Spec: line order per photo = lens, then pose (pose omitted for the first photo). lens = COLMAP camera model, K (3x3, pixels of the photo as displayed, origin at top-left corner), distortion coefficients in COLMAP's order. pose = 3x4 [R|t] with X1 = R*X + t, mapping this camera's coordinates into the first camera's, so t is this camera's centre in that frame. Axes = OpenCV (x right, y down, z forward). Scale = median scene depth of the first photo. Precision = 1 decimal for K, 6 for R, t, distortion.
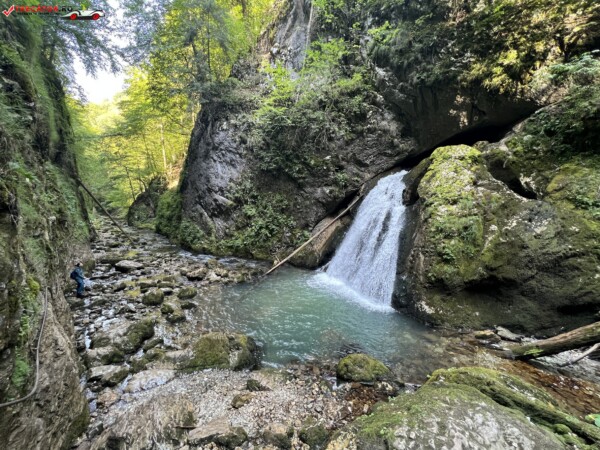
lens RADIAL K [[240.3, 0, 300.1], [0, 240.3, 226.5], [0, 0, 1]] dist [-0.003891, 0.001255]
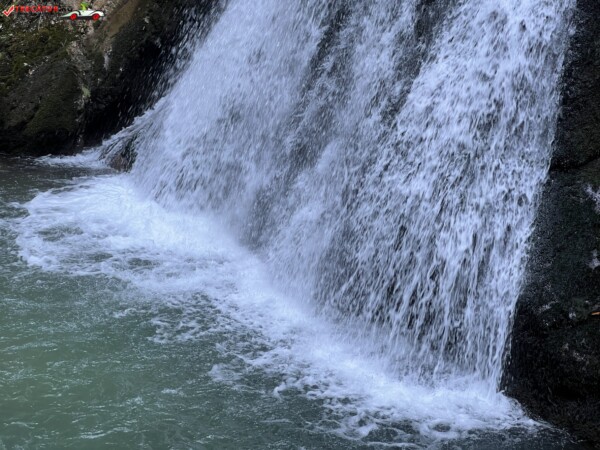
lens RADIAL K [[1381.6, 0, 298.6], [0, 1381.6, 225.2], [0, 0, 1]] dist [0.199770, 0.000000]
pose [[0.992785, -0.029773, 0.116157, 0.100573], [0.003188, 0.974897, 0.222635, 0.029357], [-0.119869, -0.220658, 0.967957, 0.137152]]
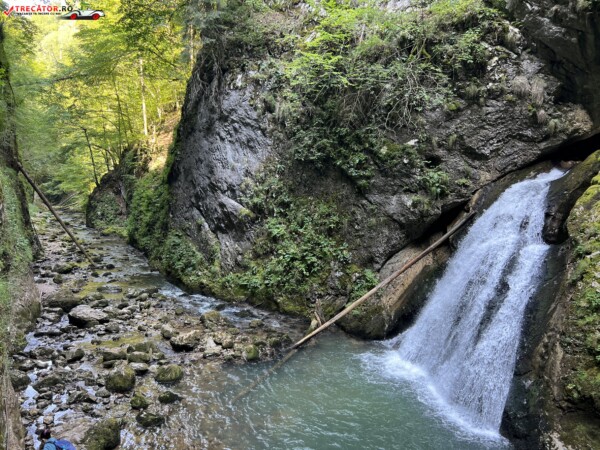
lens RADIAL K [[453.6, 0, 299.2], [0, 453.6, 226.6], [0, 0, 1]] dist [0.053104, -0.064109]
pose [[0.982513, 0.028360, -0.184019, 0.061025], [-0.027293, 0.999593, 0.008329, -0.096080], [0.184180, -0.003161, 0.982887, -0.098888]]
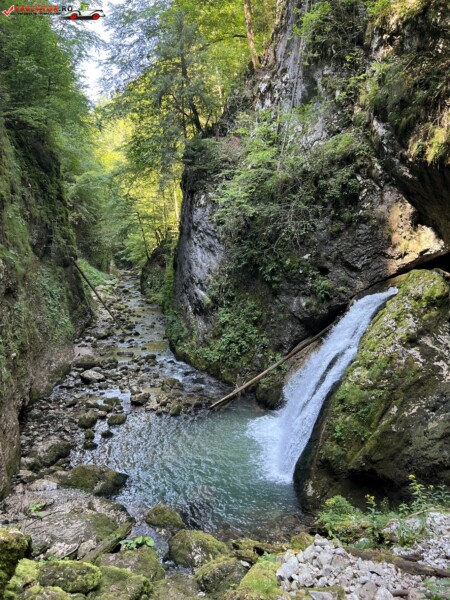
lens RADIAL K [[453.6, 0, 223.2], [0, 453.6, 303.4], [0, 0, 1]] dist [0.053104, -0.064109]
pose [[0.876692, 0.047171, -0.478735, 0.572445], [-0.016607, 0.997555, 0.067880, -0.244808], [0.480766, -0.051560, 0.875332, -0.314142]]
